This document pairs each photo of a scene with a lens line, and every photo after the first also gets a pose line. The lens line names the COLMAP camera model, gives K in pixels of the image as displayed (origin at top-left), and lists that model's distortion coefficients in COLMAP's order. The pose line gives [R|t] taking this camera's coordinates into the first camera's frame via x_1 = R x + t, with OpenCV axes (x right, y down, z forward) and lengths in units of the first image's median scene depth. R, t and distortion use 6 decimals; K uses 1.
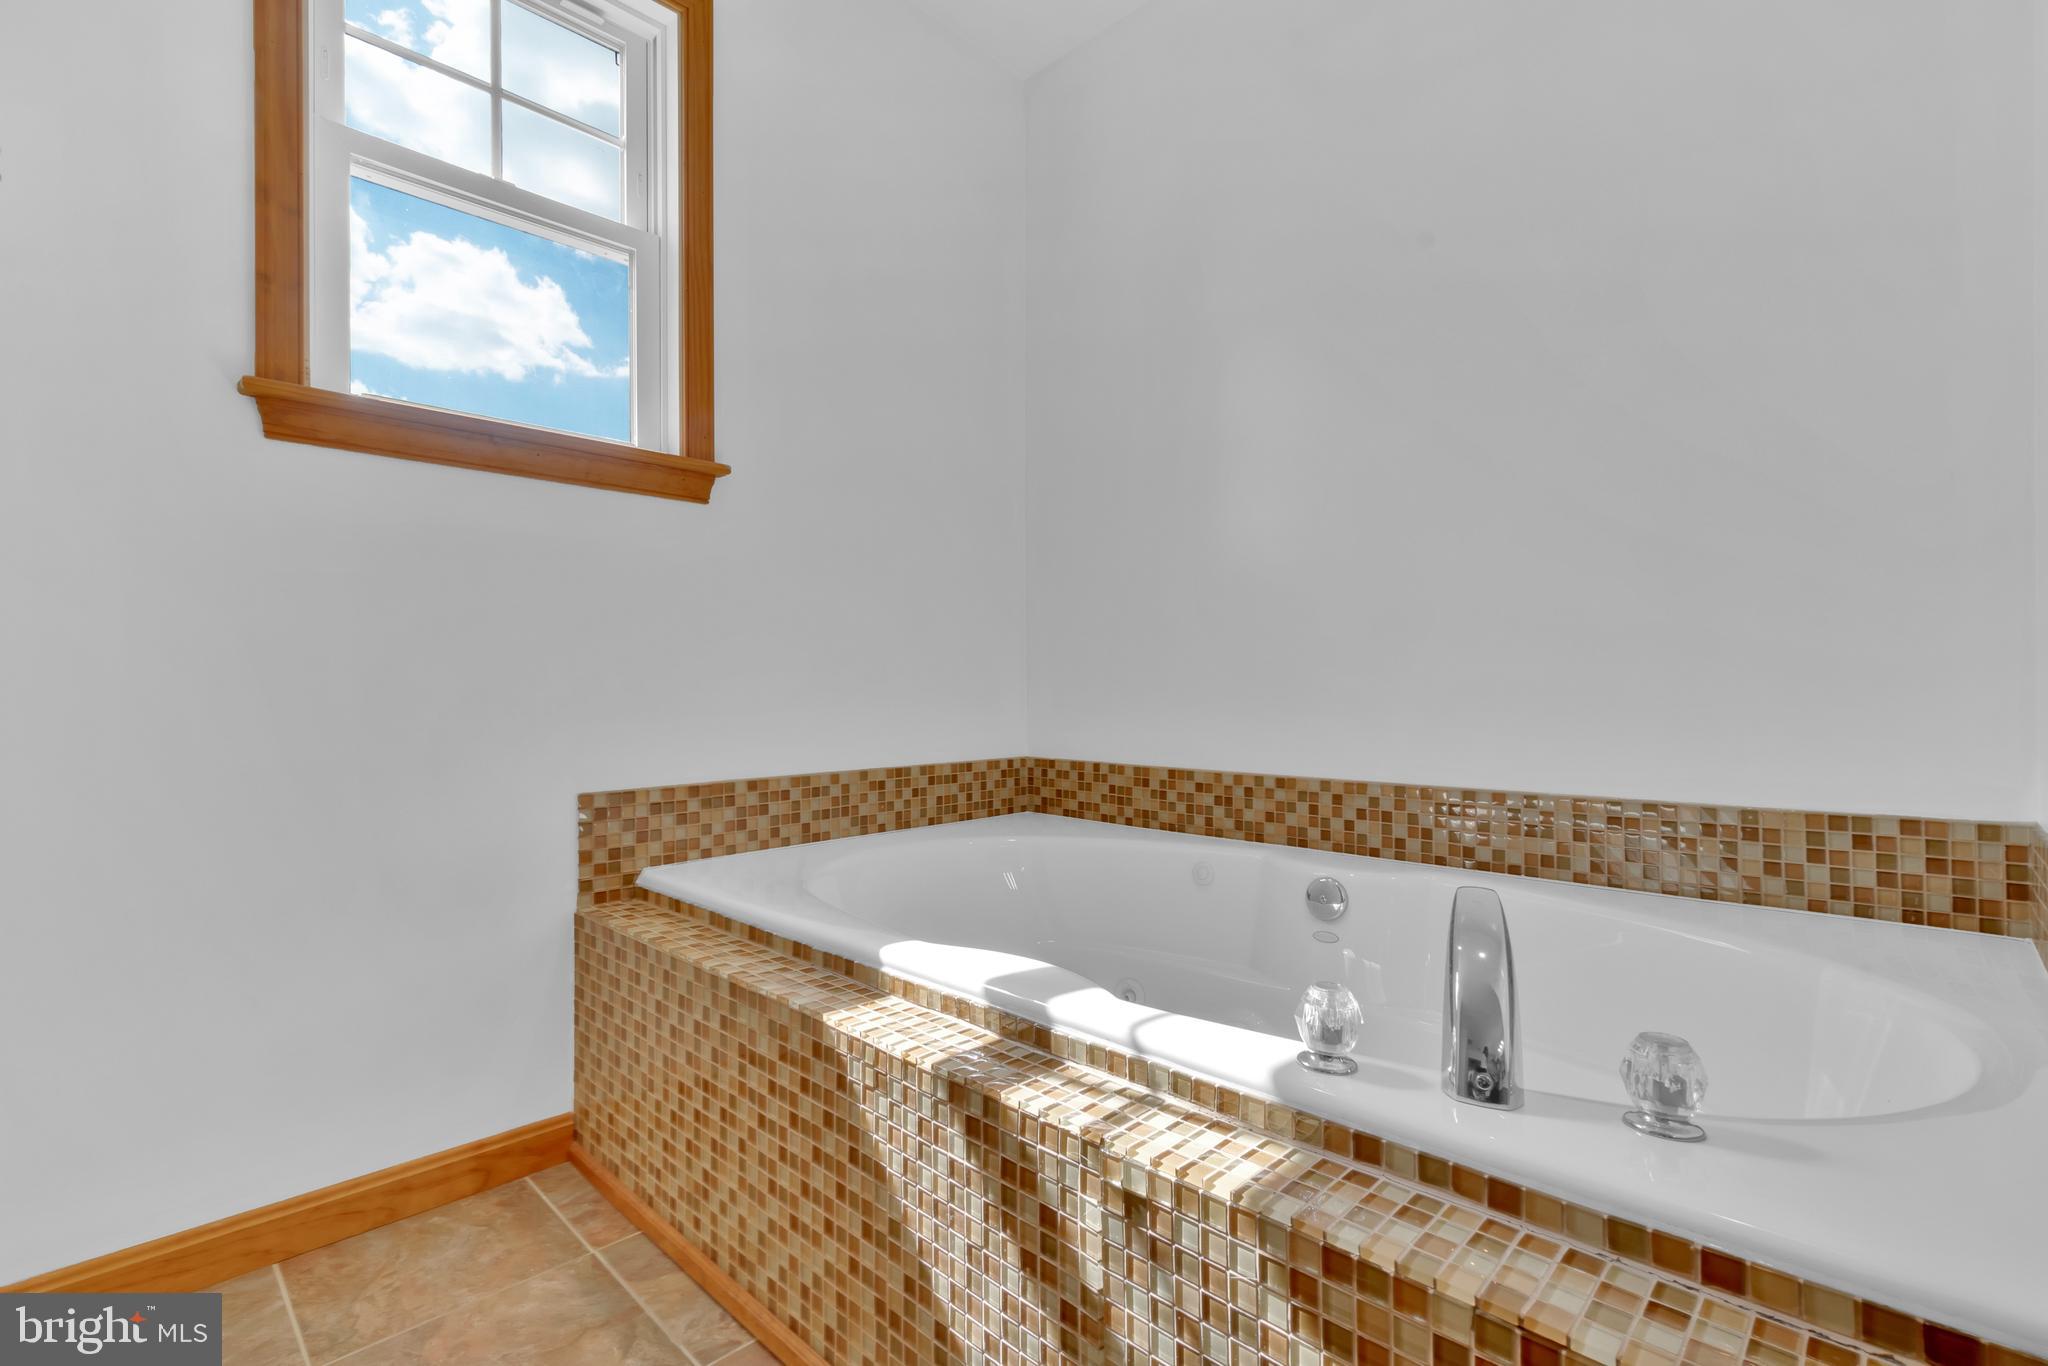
lens RADIAL K [[889.5, 0, 1030.8], [0, 889.5, 697.5], [0, 0, 1]] dist [-0.002561, -0.000919]
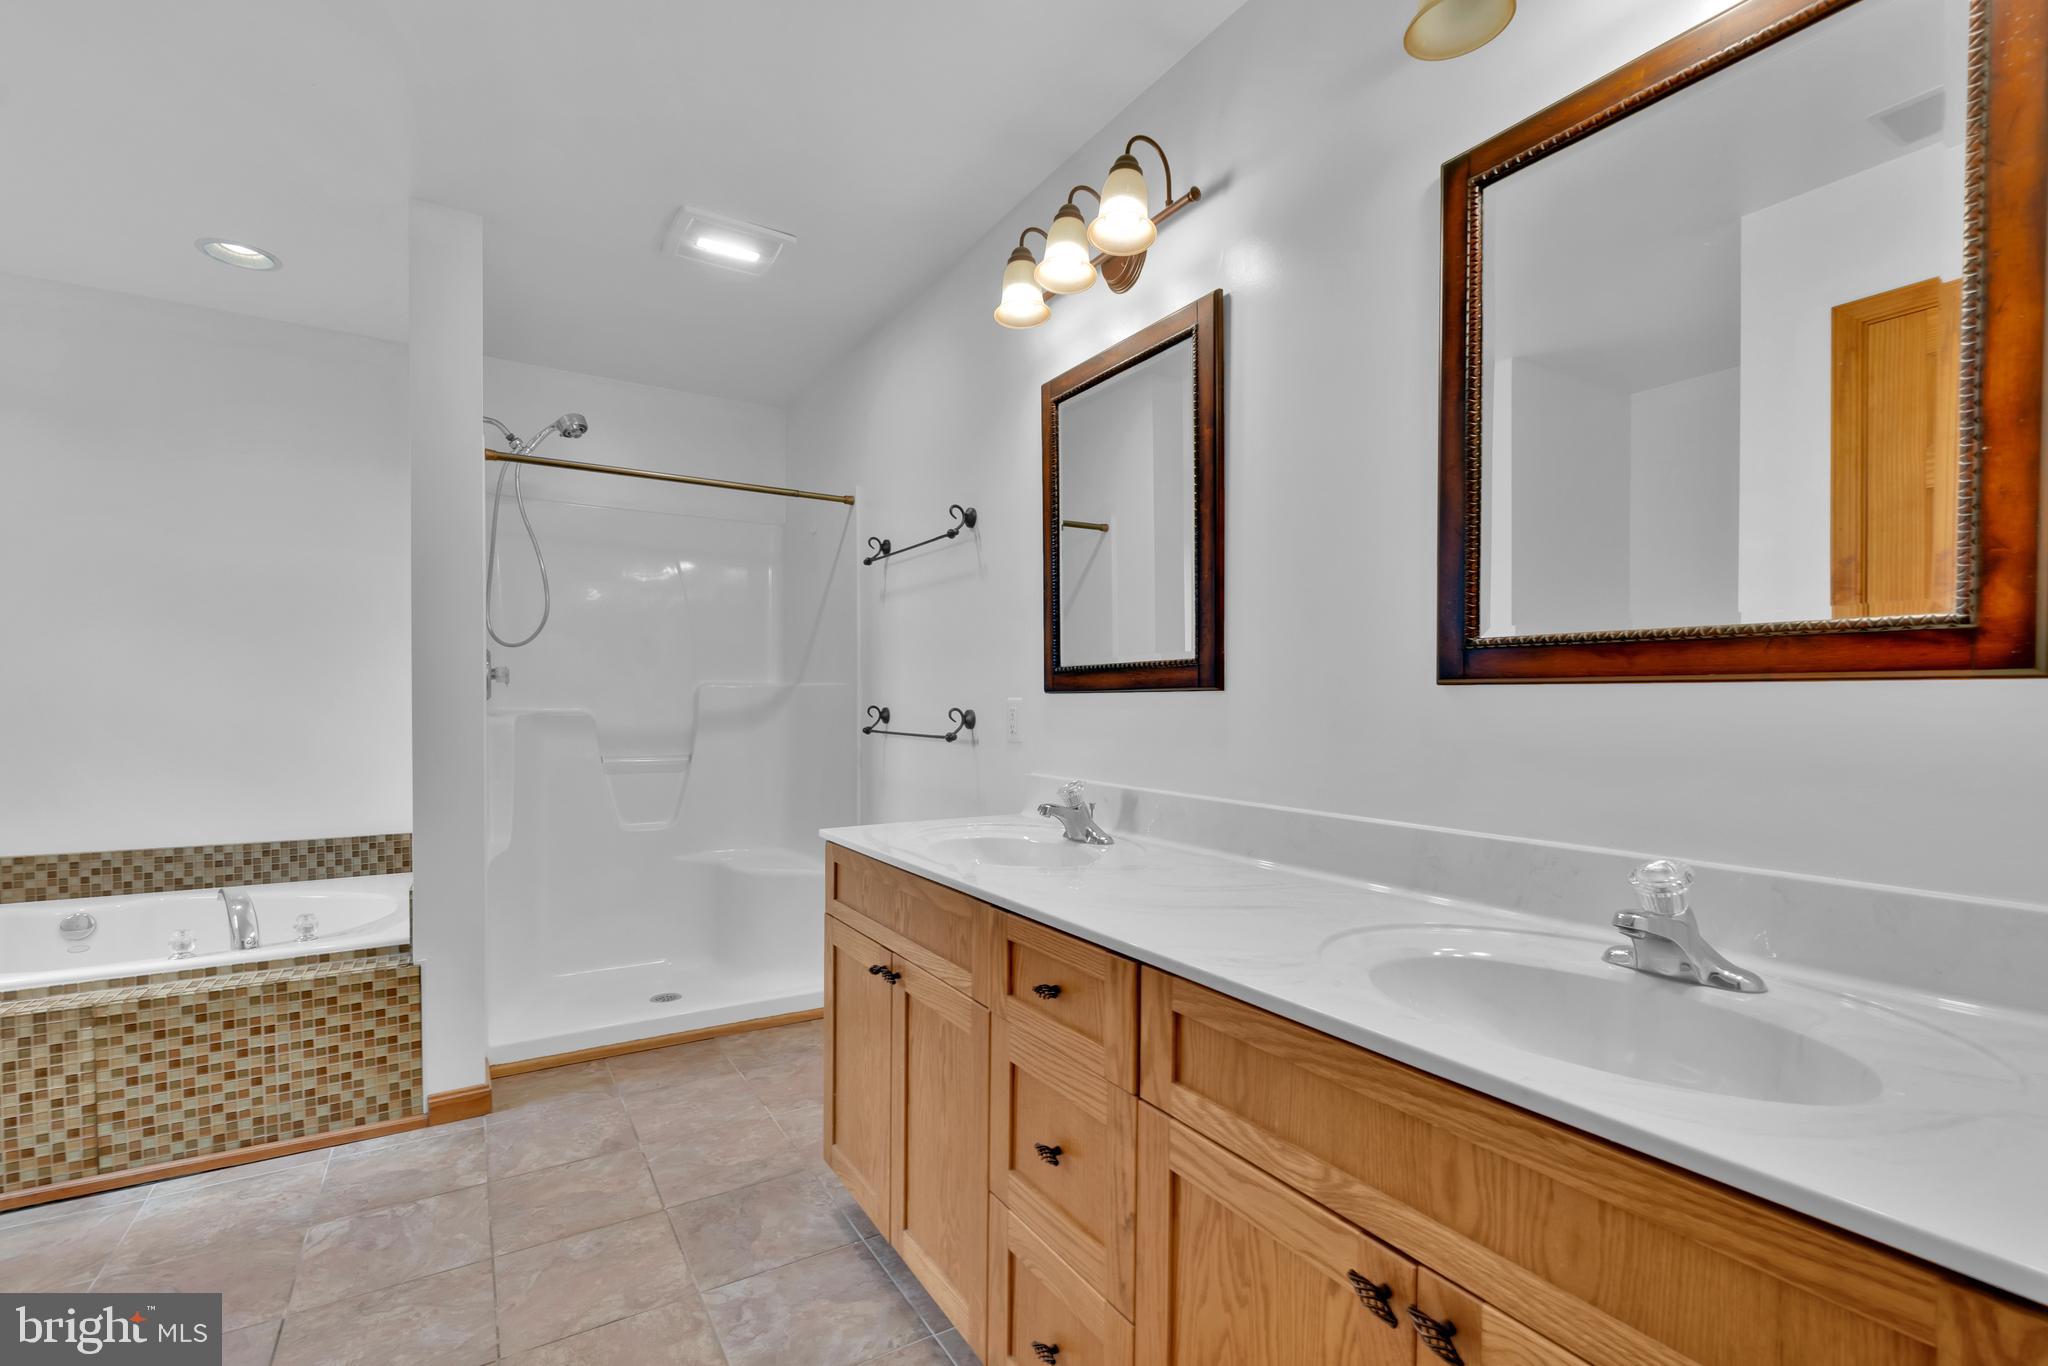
lens RADIAL K [[889.5, 0, 1025.5], [0, 889.5, 725.8], [0, 0, 1]] dist [-0.002561, -0.000919]
pose [[0.222794, -0.019811, 0.974664, -1.145314], [-0.006576, 0.999740, 0.021824, -0.254022], [-0.974843, -0.011271, 0.222606, -1.416168]]
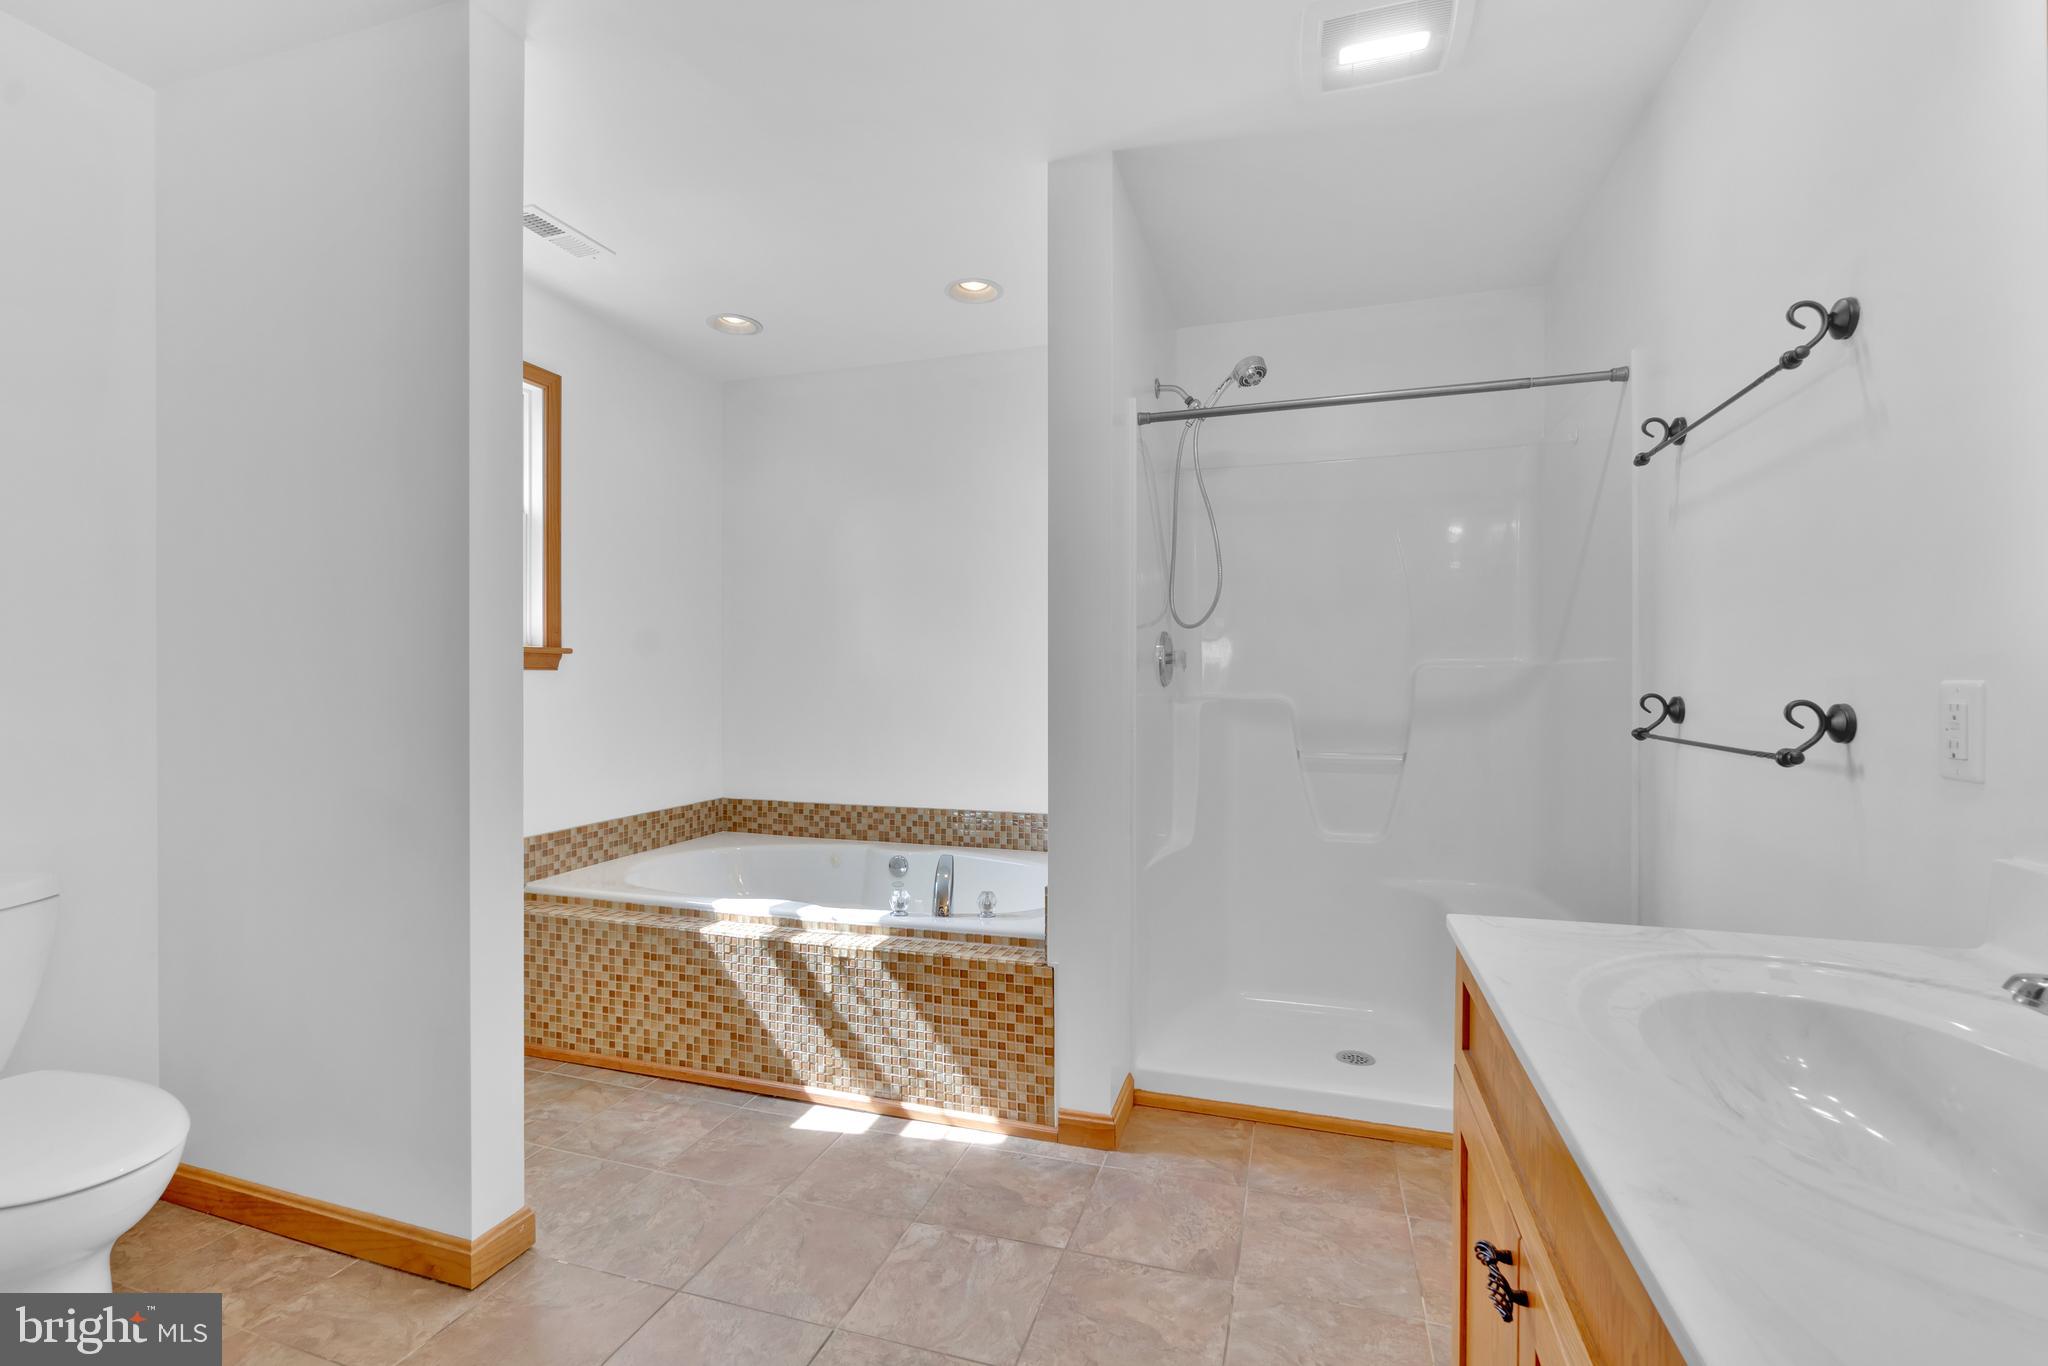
lens RADIAL K [[889.5, 0, 1035.9], [0, 889.5, 689.6], [0, 0, 1]] dist [-0.002561, -0.000919]
pose [[0.888604, 0.001936, 0.458672, -0.444037], [-0.005016, 0.999972, 0.005498, -0.263500], [-0.458649, -0.007187, 0.888589, -1.311549]]
